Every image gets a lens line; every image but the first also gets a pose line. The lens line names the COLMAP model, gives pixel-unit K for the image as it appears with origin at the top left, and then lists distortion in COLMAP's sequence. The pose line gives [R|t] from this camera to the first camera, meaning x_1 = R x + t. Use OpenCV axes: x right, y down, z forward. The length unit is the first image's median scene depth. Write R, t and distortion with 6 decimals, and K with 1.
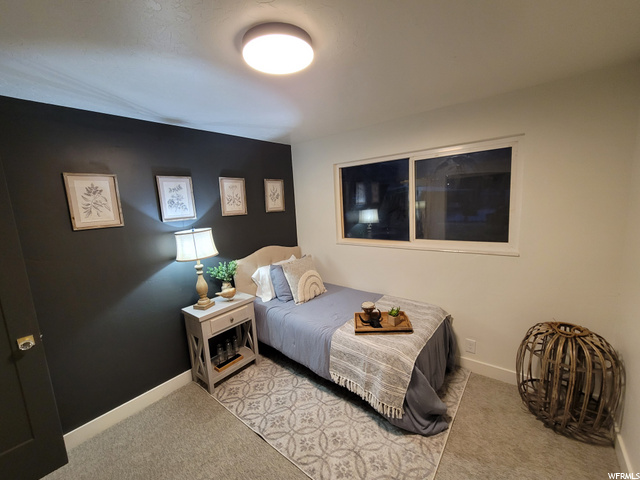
lens RADIAL K [[264.0, 0, 320.3], [0, 264.0, 236.7], [0, 0, 1]] dist [-0.004752, 0.005666]
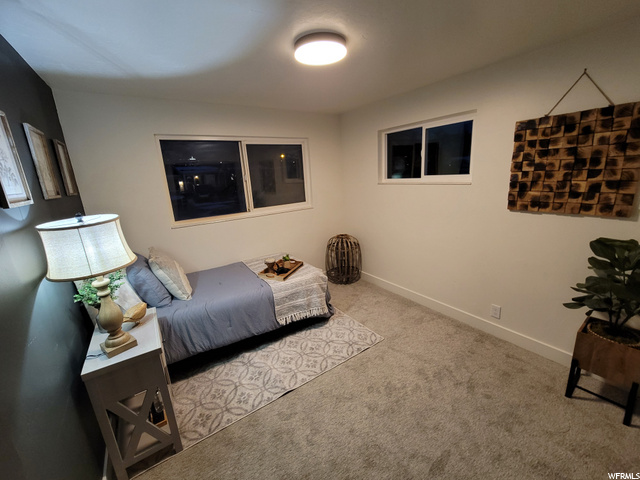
lens RADIAL K [[264.0, 0, 320.3], [0, 264.0, 236.7], [0, 0, 1]] dist [-0.004752, 0.005666]
pose [[0.294701, -0.182480, 0.938005, -0.963635], [0.176188, 0.975145, 0.134350, 0.033641], [-0.939207, 0.125672, 0.319527, 0.424881]]
